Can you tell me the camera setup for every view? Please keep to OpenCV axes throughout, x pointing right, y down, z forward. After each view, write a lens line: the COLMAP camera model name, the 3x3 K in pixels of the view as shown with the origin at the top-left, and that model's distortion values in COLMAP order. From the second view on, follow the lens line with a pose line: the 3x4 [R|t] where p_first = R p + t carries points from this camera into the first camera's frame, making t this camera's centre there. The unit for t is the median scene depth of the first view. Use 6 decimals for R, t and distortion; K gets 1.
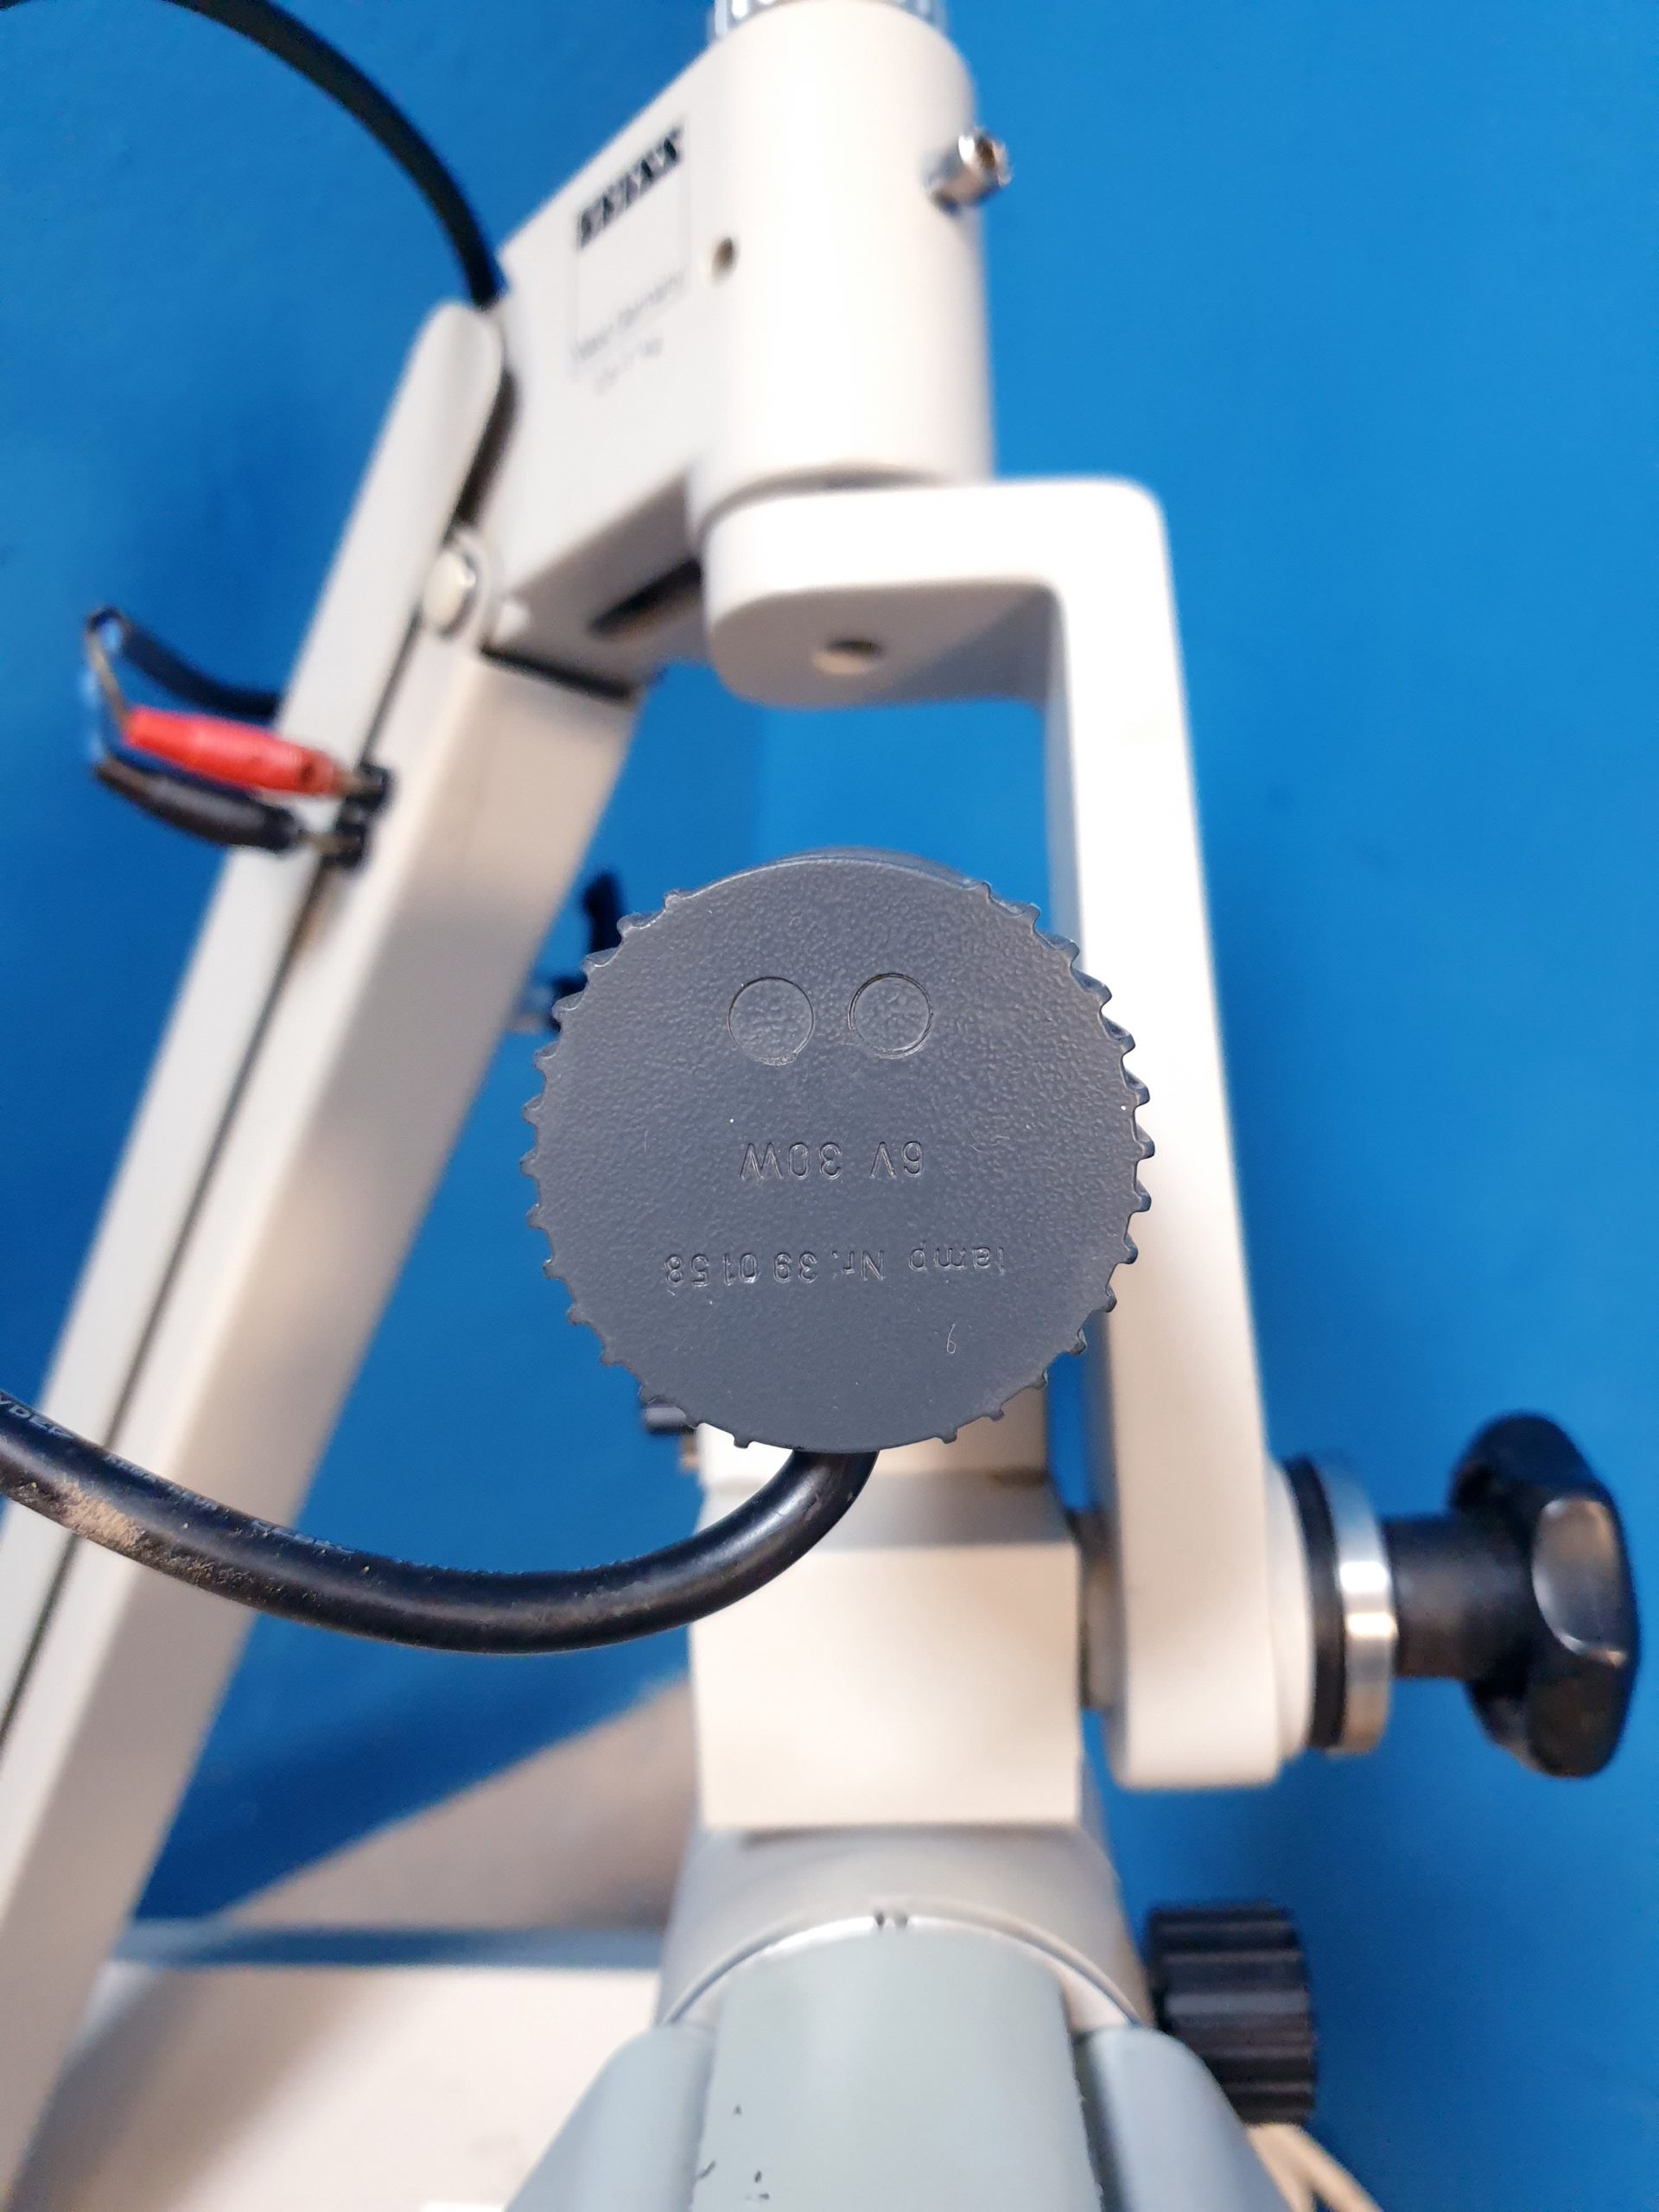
lens RADIAL K [[1869.9, 0, 813.5], [0, 1869.9, 1020.2], [0, 0, 1]] dist [-0.032183, 0.032747]
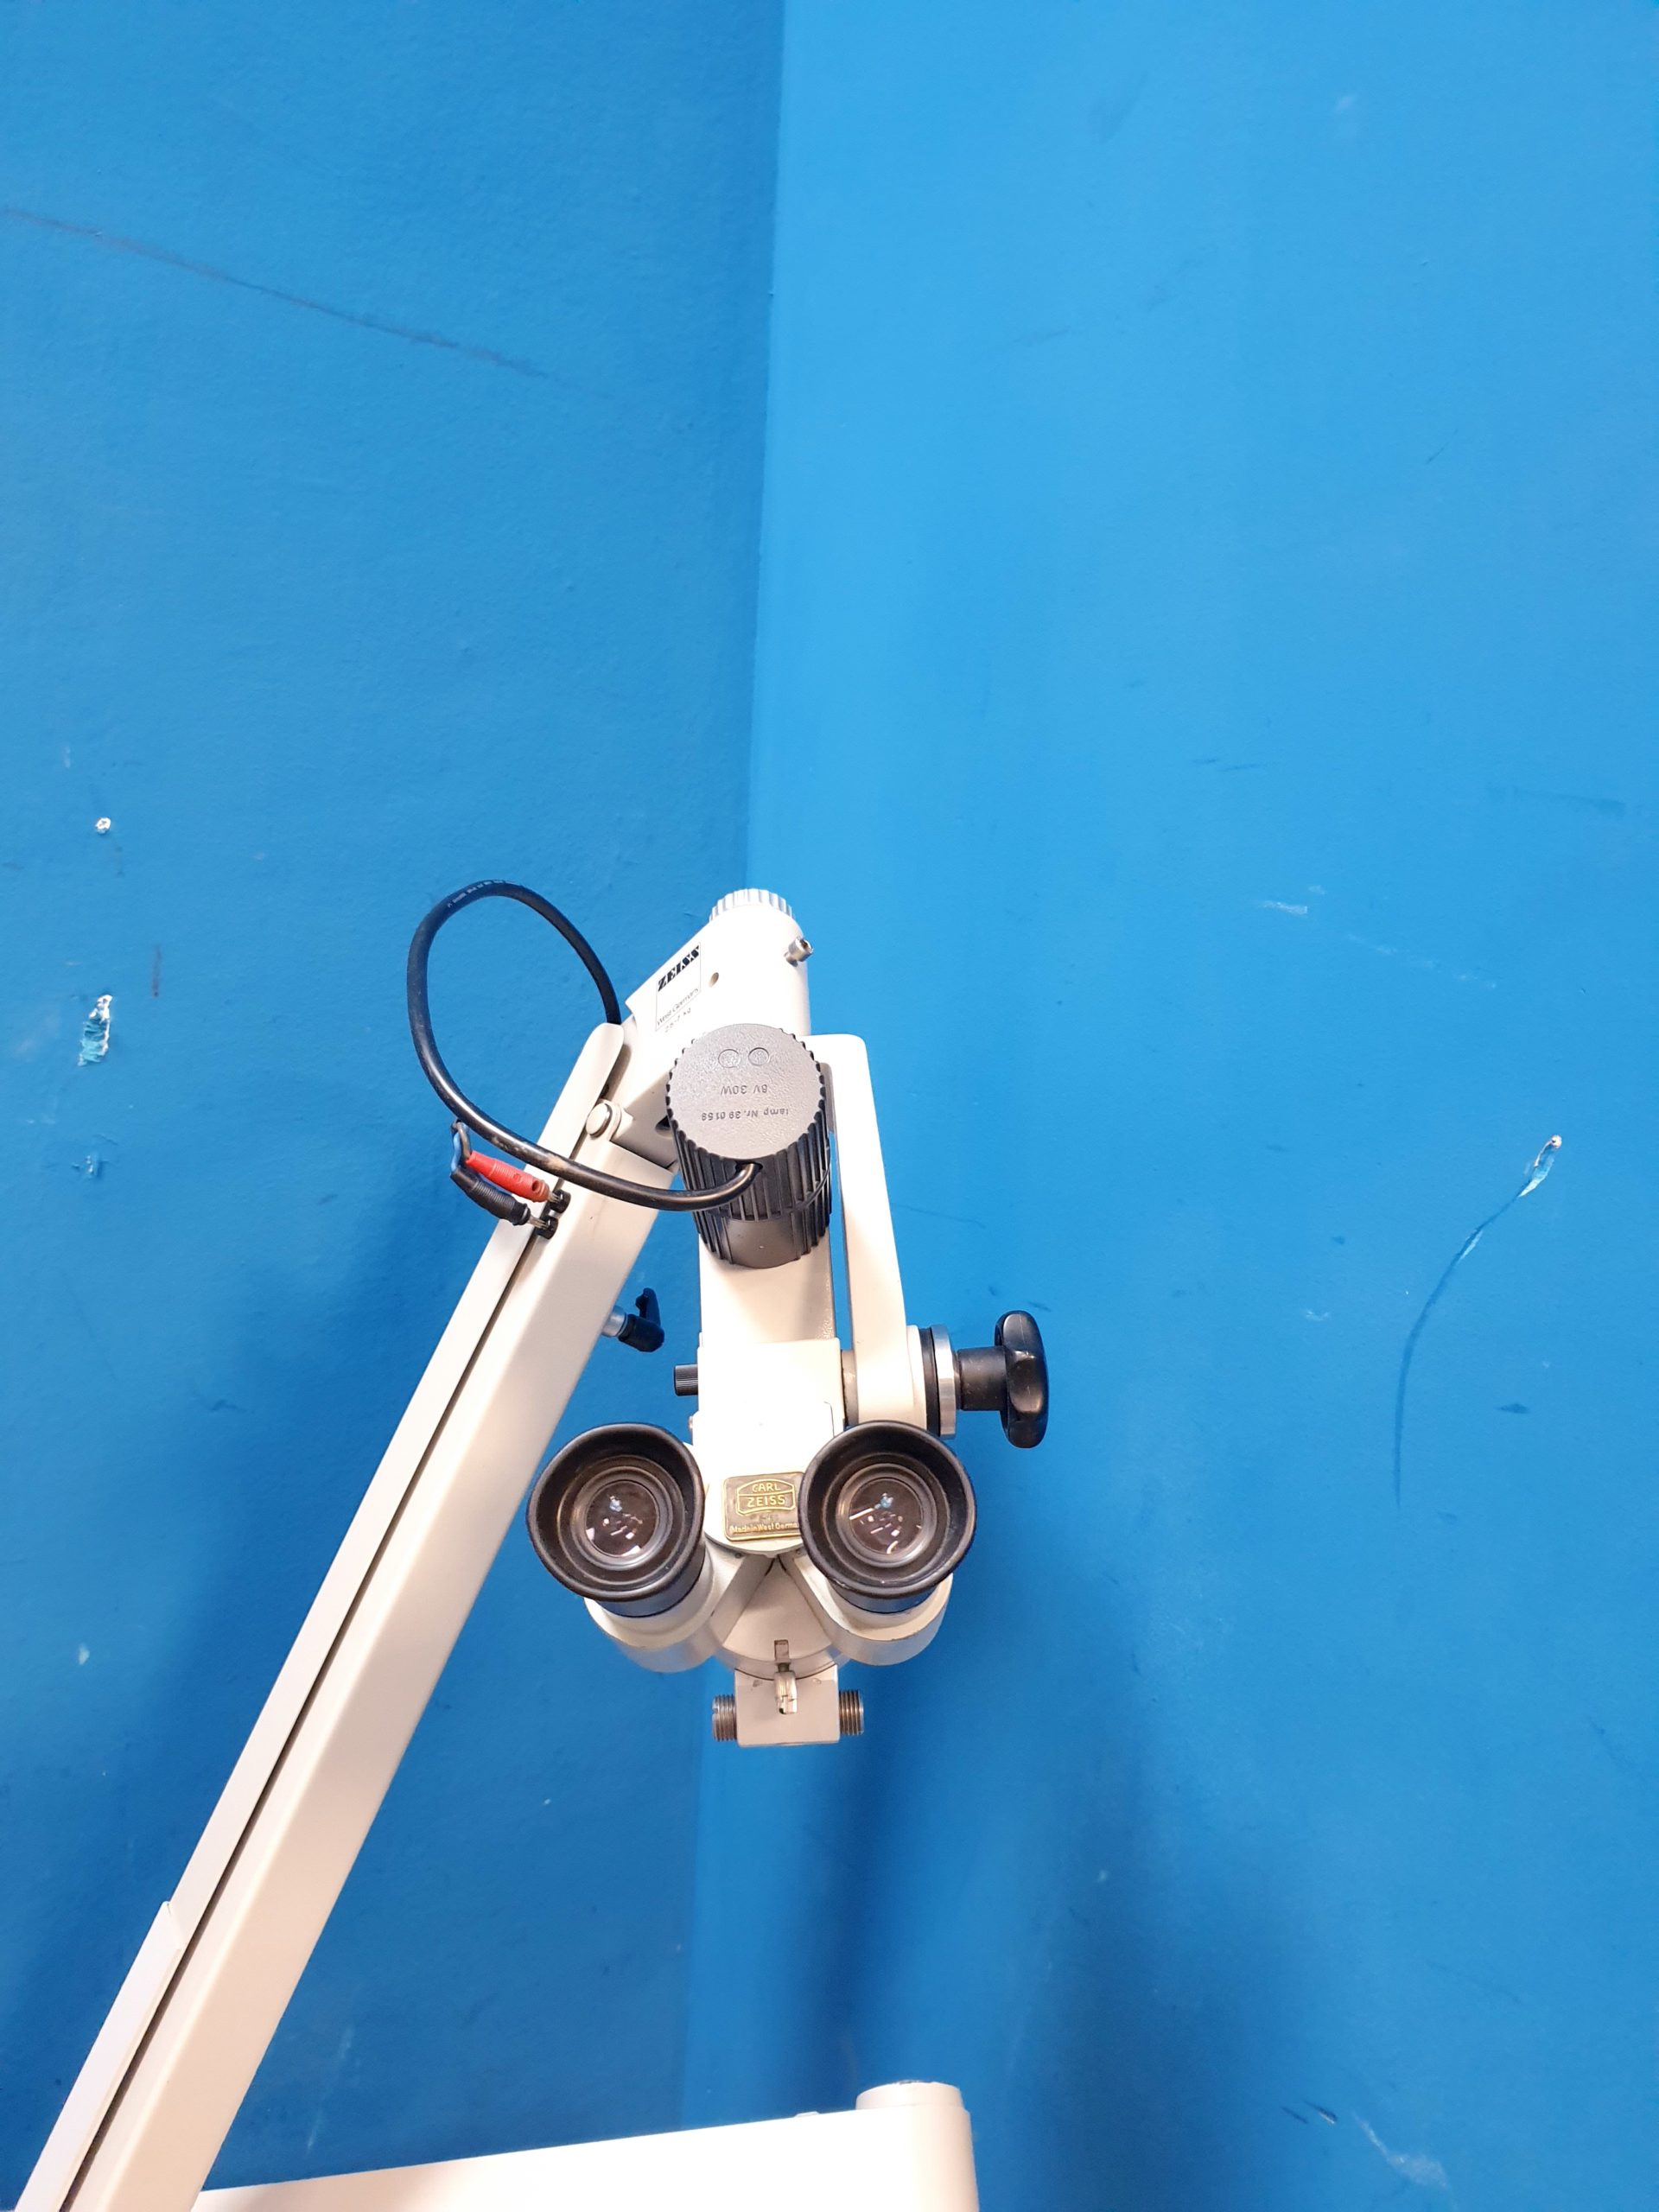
lens RADIAL K [[1740.2, 0, 829.0], [0, 1740.2, 1097.2], [0, 0, 1]] dist [-0.012203, 0.014150]
pose [[0.999343, -0.005918, 0.035753, 0.027659], [0.022668, 0.871832, -0.489280, 0.950435], [-0.028275, 0.489769, 0.871394, -1.107925]]
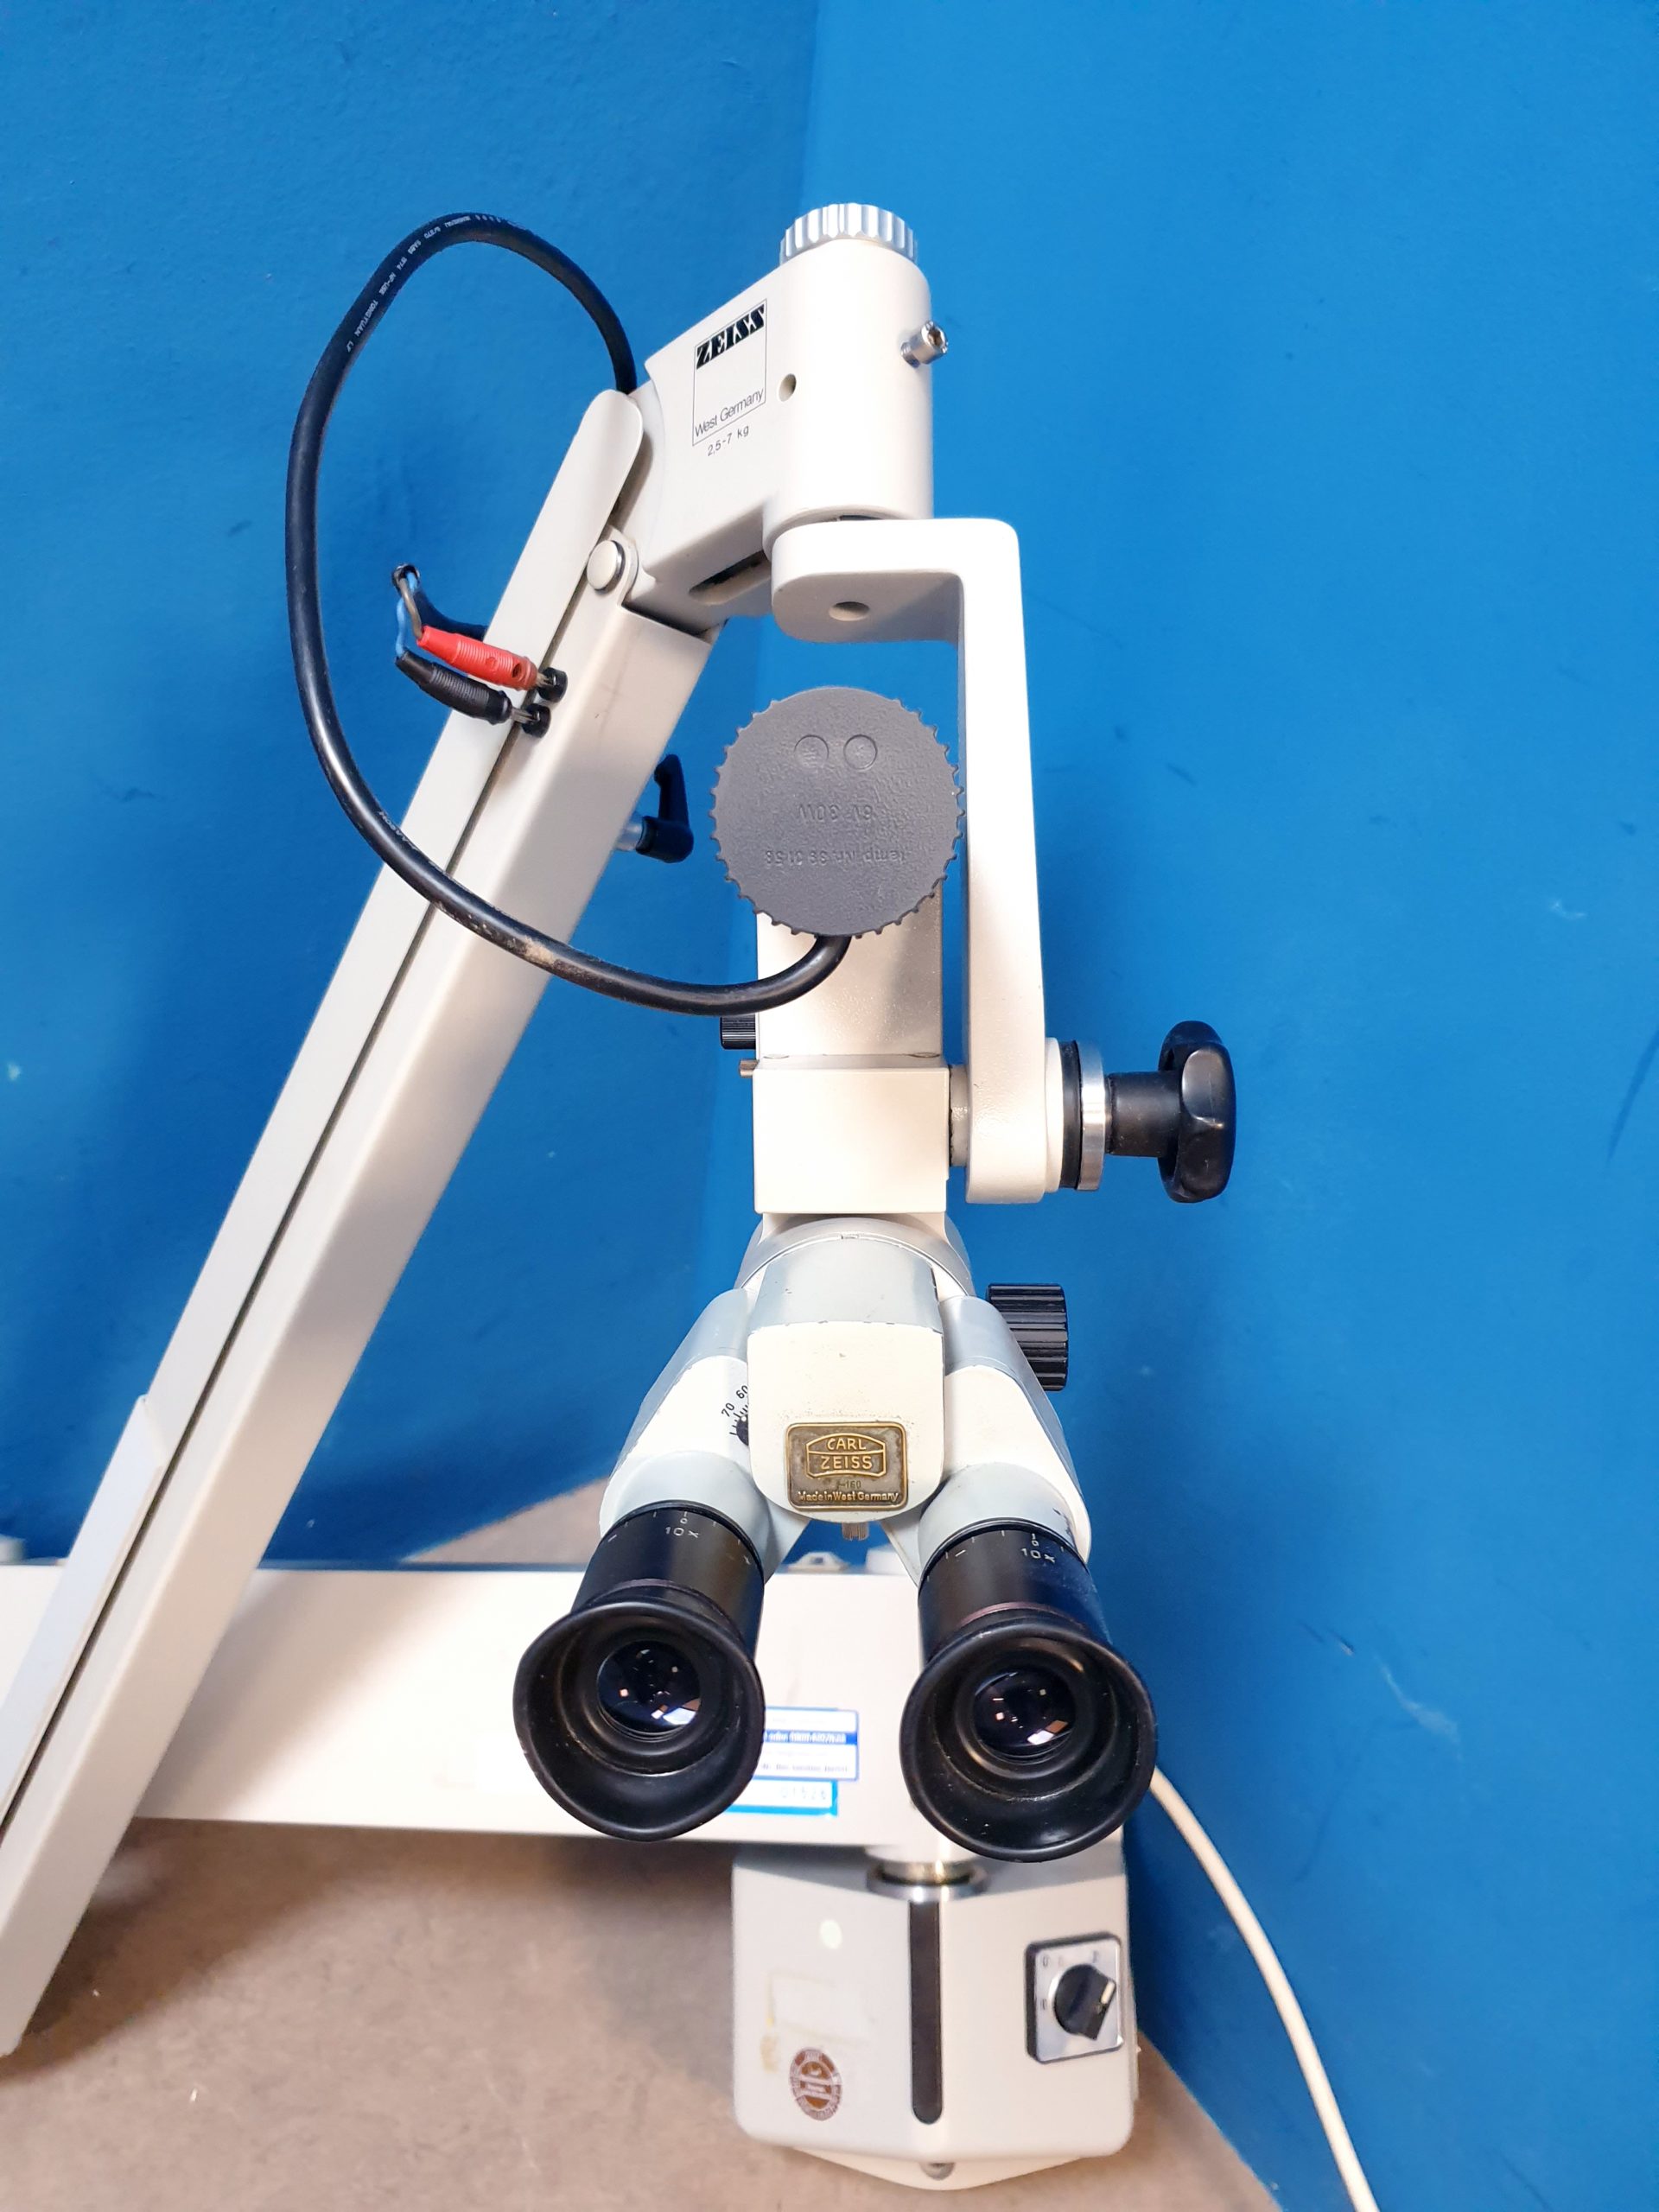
lens RADIAL K [[1740.2, 0, 825.1], [0, 1740.2, 1100.1], [0, 0, 1]] dist [-0.012203, 0.014150]
pose [[0.998285, 0.037000, 0.045370, -0.057224], [-0.039401, 0.997804, 0.053241, 0.174193], [-0.043300, -0.054937, 0.997551, -0.656761]]
